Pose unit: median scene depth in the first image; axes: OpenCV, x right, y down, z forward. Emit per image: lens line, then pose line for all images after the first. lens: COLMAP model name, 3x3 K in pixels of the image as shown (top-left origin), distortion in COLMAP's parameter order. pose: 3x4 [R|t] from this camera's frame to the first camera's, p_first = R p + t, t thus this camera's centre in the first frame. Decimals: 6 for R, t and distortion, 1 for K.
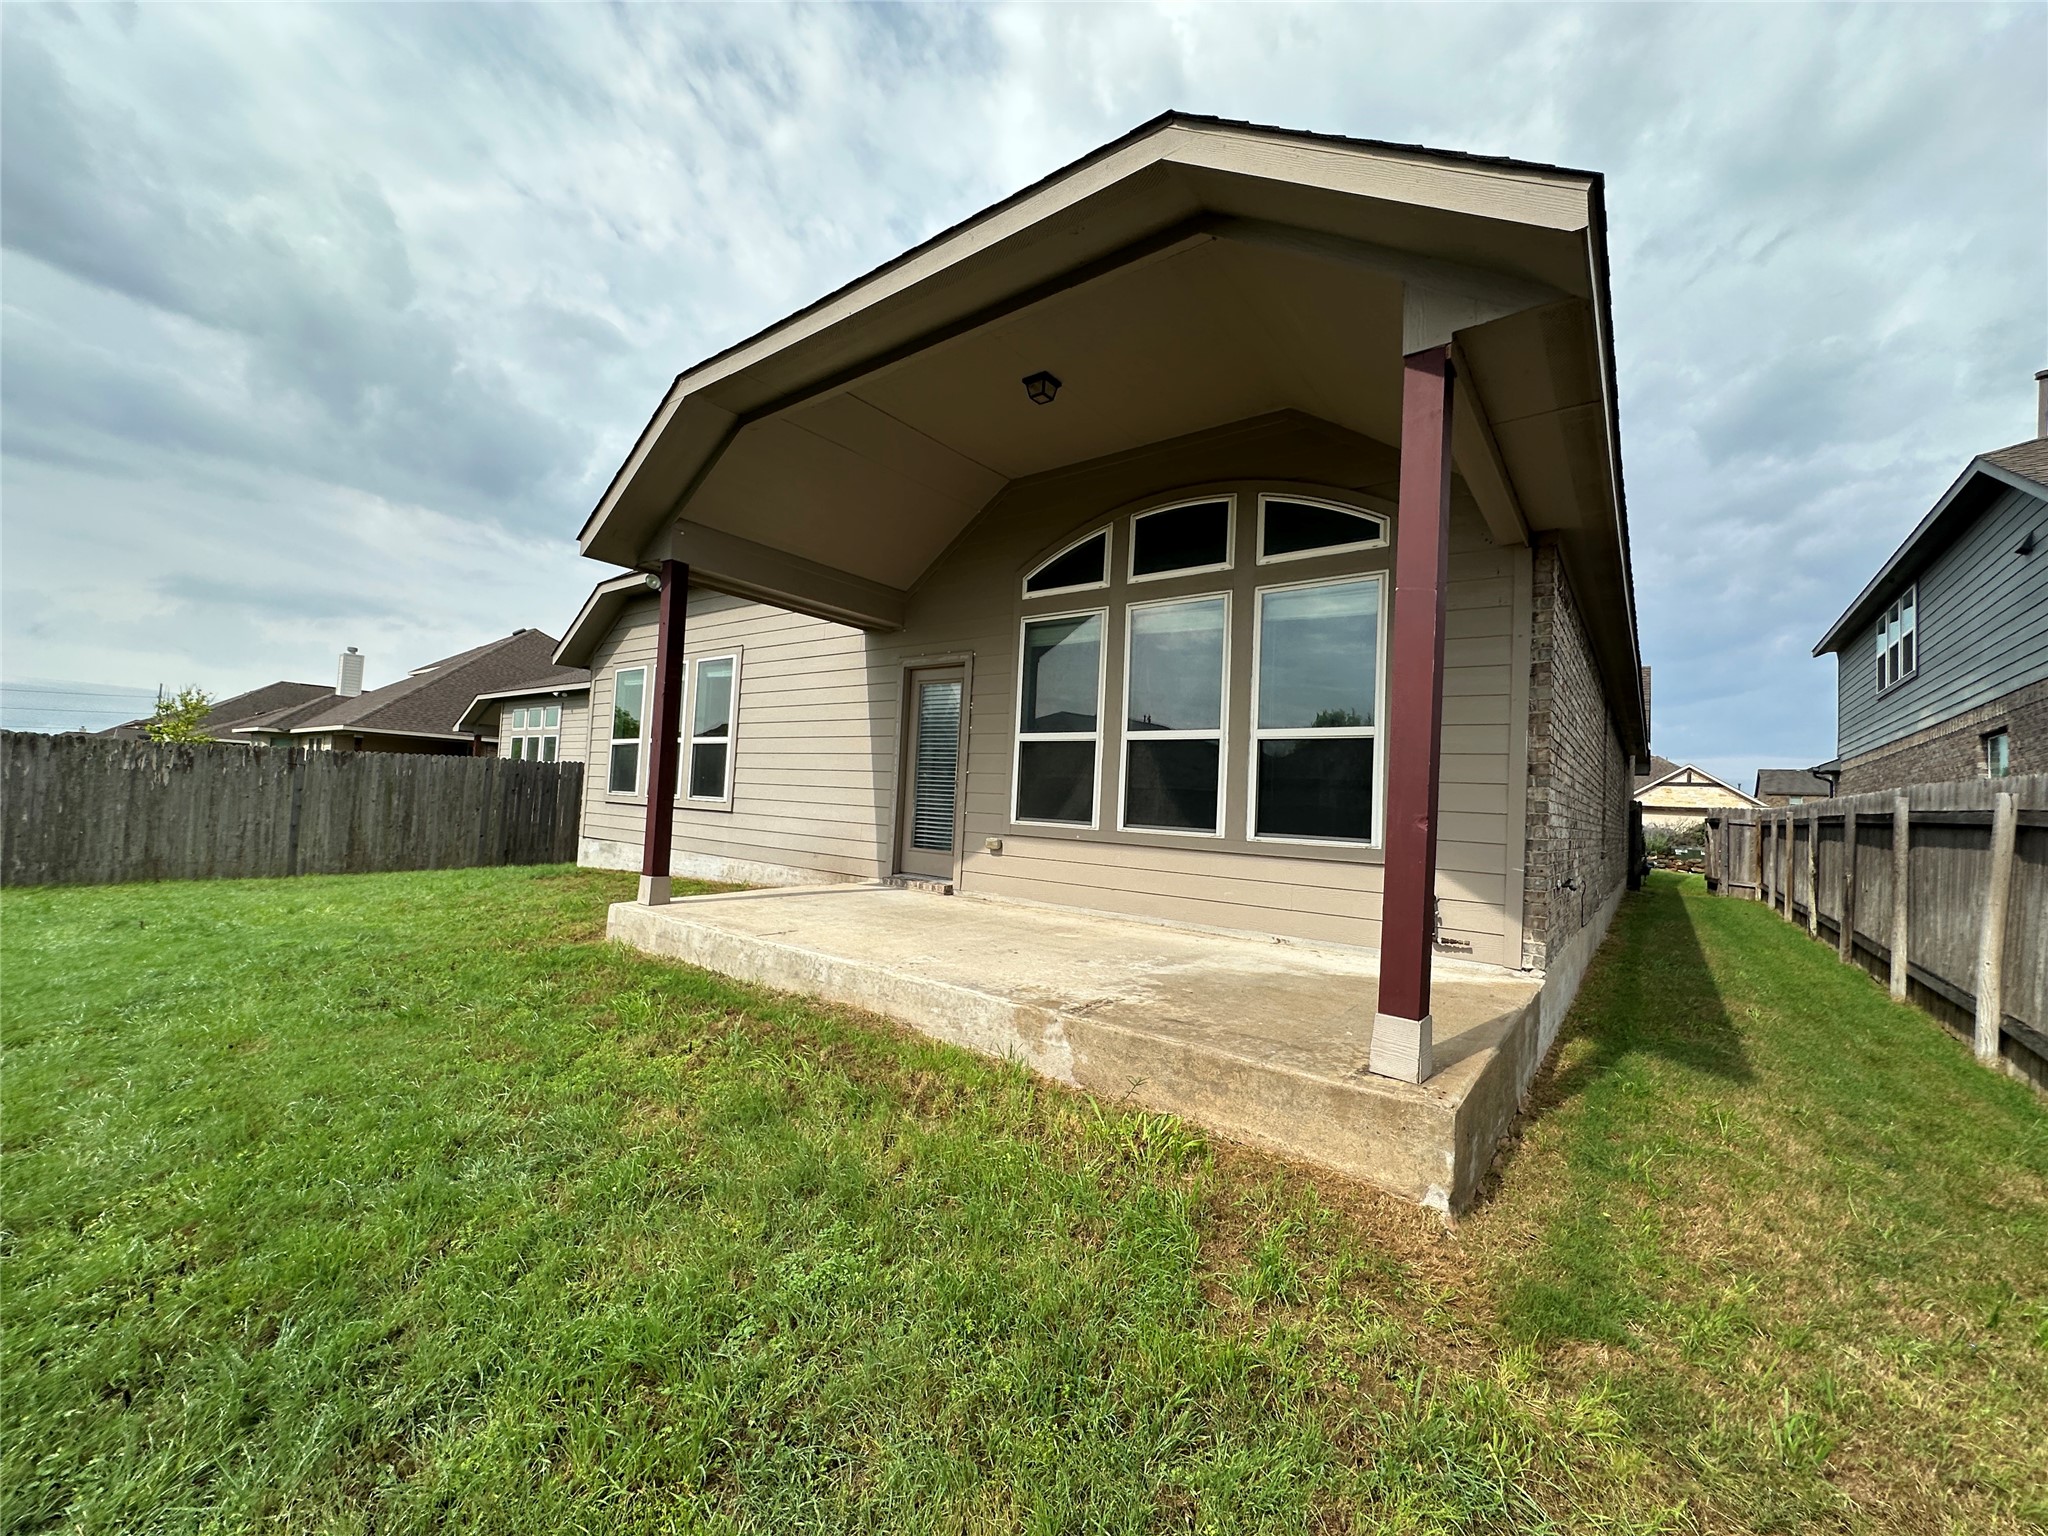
lens RADIAL K [[806.1, 0, 1024.0], [0, 806.1, 768.0], [0, 0, 1]] dist [-0.004116, -0.000199]
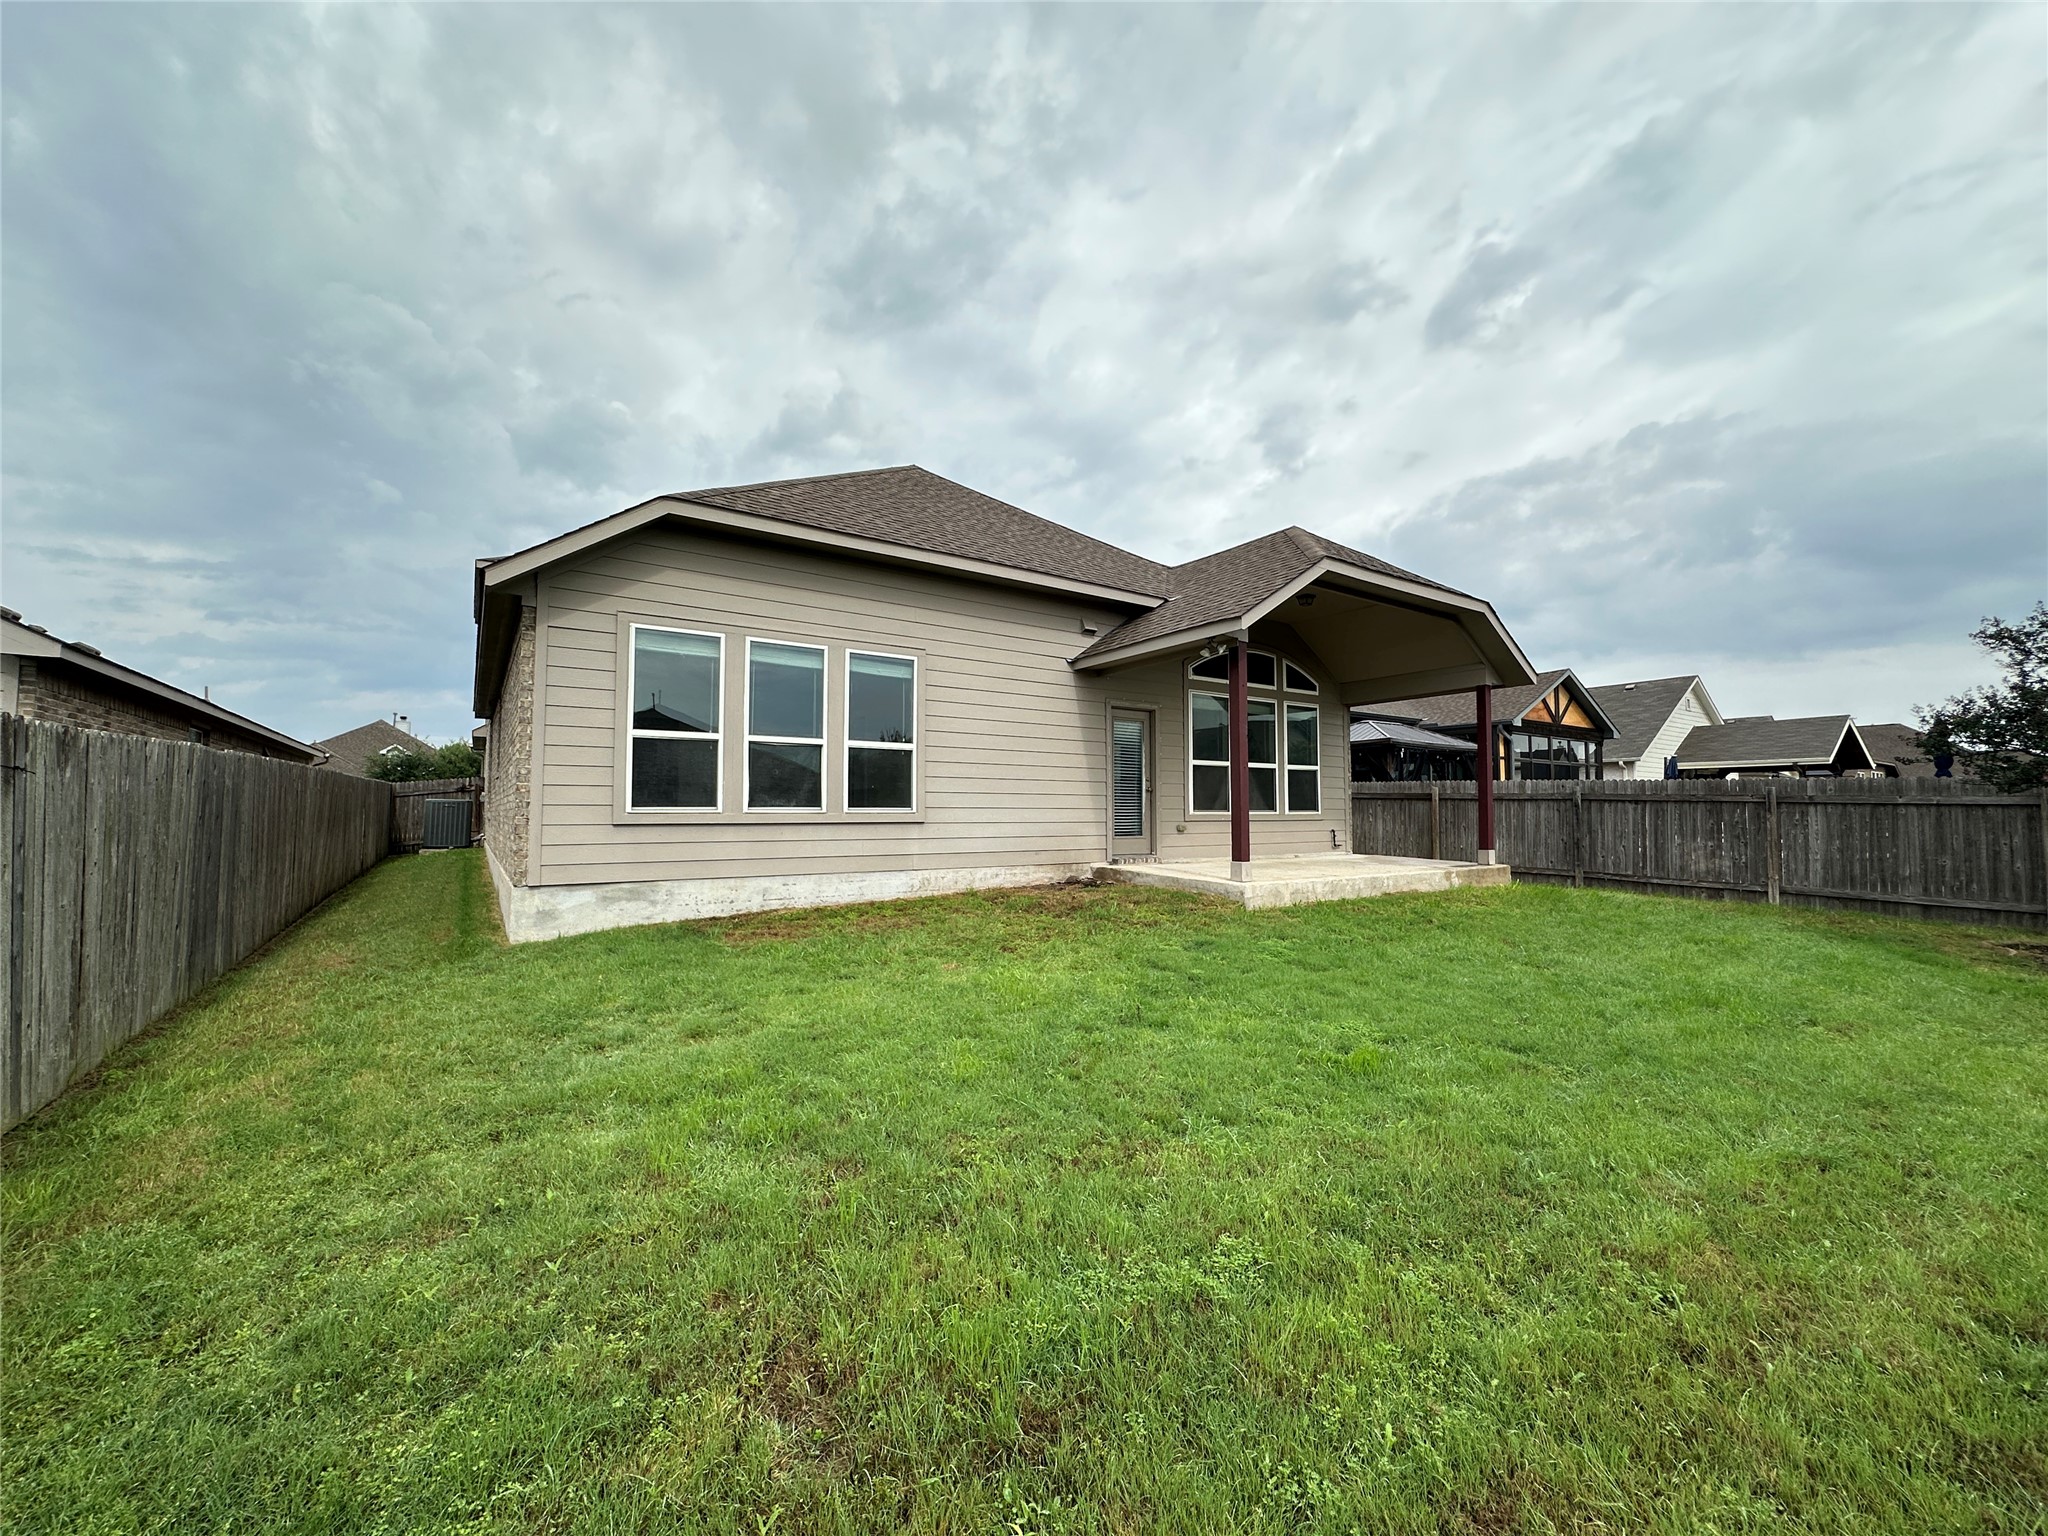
lens RADIAL K [[819.3, 0, 1025.9], [0, 819.3, 770.0], [0, 0, 1]] dist [-0.002331, 0.000047]
pose [[0.310429, -0.003375, 0.950591, -1.853294], [-0.029993, 0.999461, 0.013343, -0.036740], [-0.950123, -0.032653, 0.310161, 0.859968]]
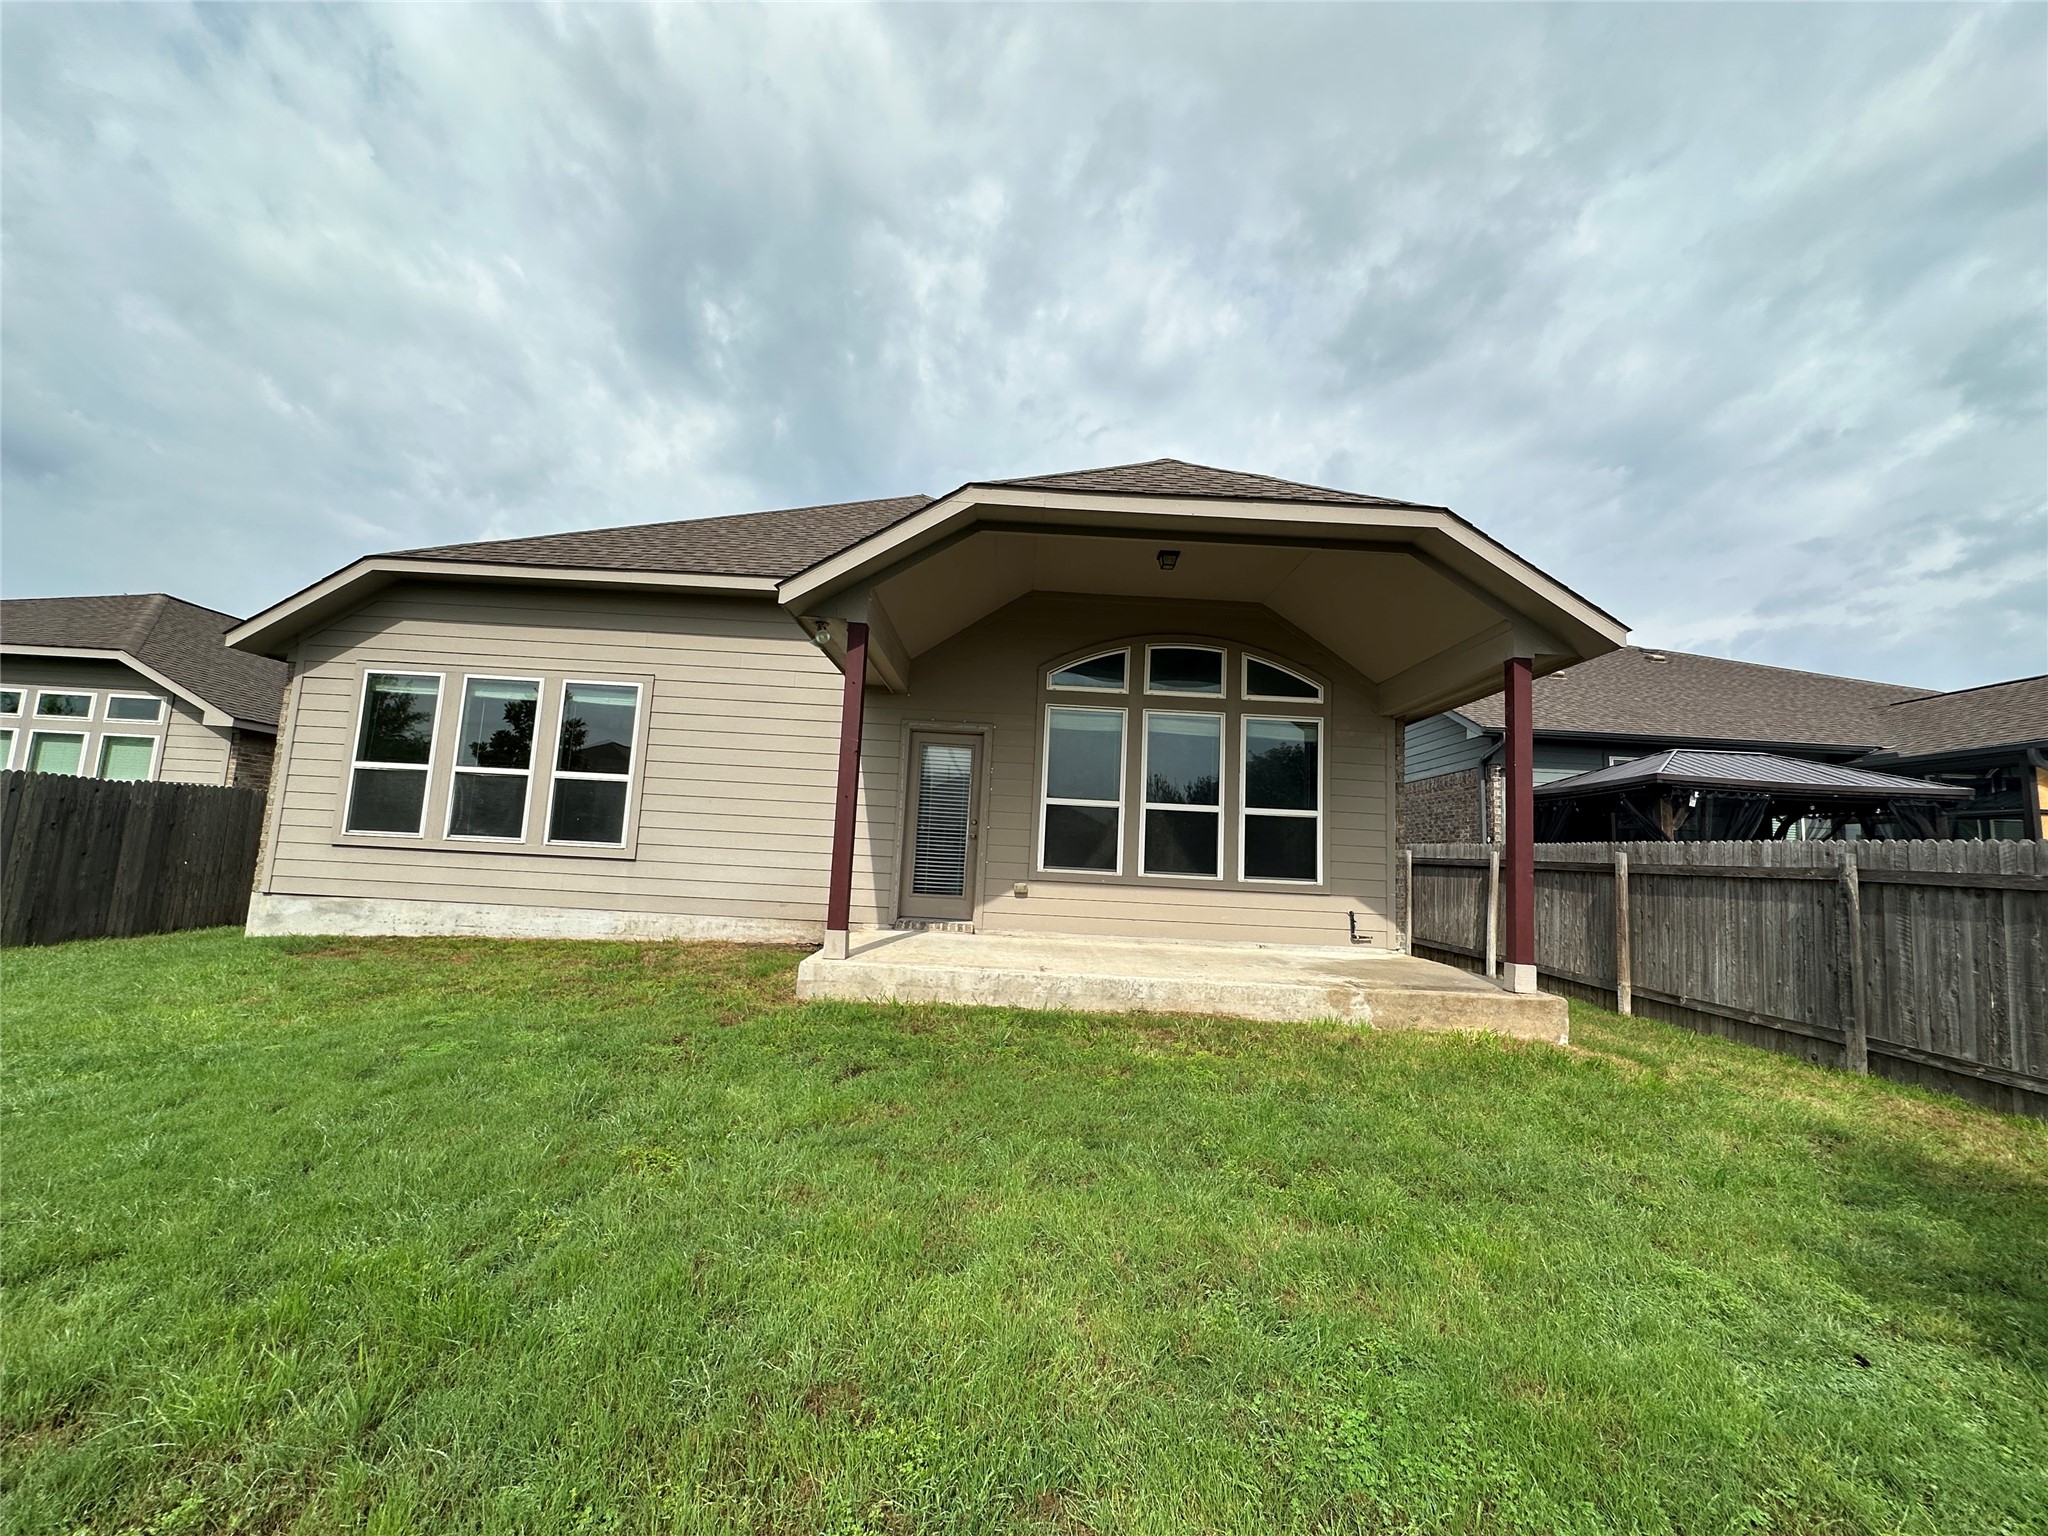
lens RADIAL K [[806.1, 0, 1024.0], [0, 806.1, 768.0], [0, 0, 1]] dist [-0.004116, -0.000199]
pose [[0.787017, 0.062978, 0.613709, -0.851808], [-0.037858, 0.997831, -0.053848, -0.021972], [-0.615769, 0.019145, 0.787694, 0.051063]]
